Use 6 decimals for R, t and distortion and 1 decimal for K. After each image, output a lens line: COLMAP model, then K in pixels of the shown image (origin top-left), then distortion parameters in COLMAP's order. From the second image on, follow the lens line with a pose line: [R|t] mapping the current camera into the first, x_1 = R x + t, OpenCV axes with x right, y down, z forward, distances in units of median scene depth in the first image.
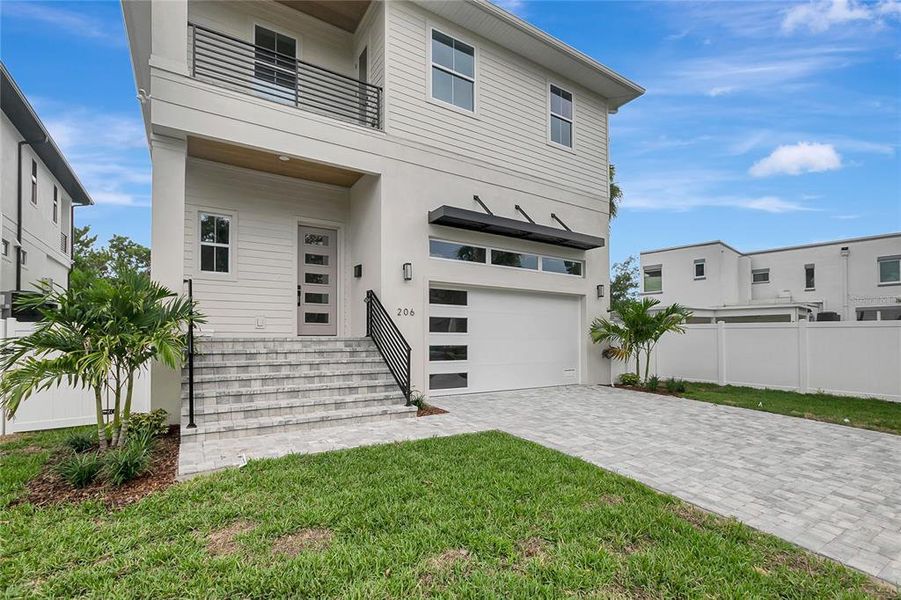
lens RADIAL K [[416.0, 0, 448.1], [0, 416.0, 332.8], [0, 0, 1]] dist [-0.014762, 0.005308]
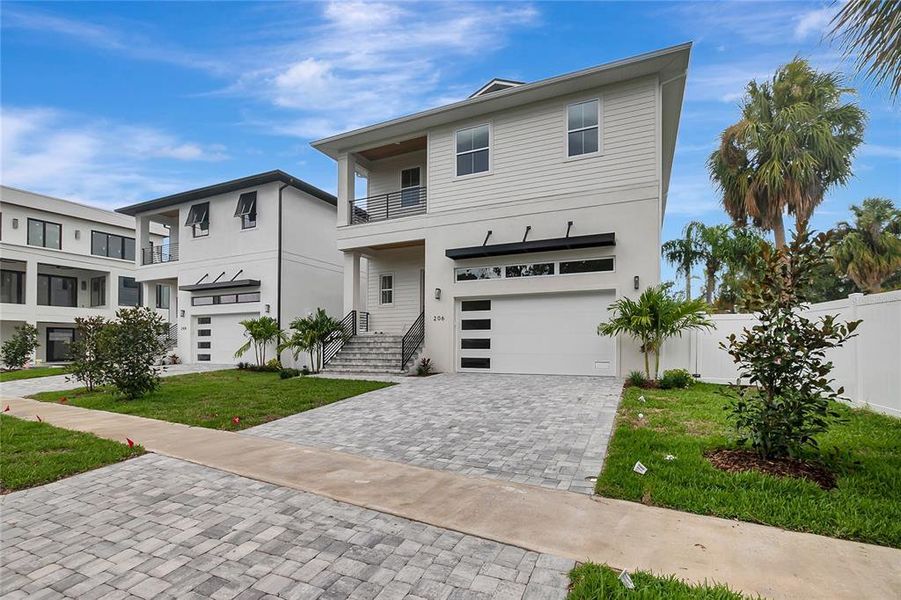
lens RADIAL K [[419.8, 0, 450.3], [0, 419.8, 338.5], [0, 0, 1]] dist [-0.009144, 0.000775]
pose [[0.540164, -0.011475, -0.841481, 1.222384], [0.014786, 0.999882, -0.004144, 0.034899], [0.841430, -0.010204, 0.540270, 0.135520]]
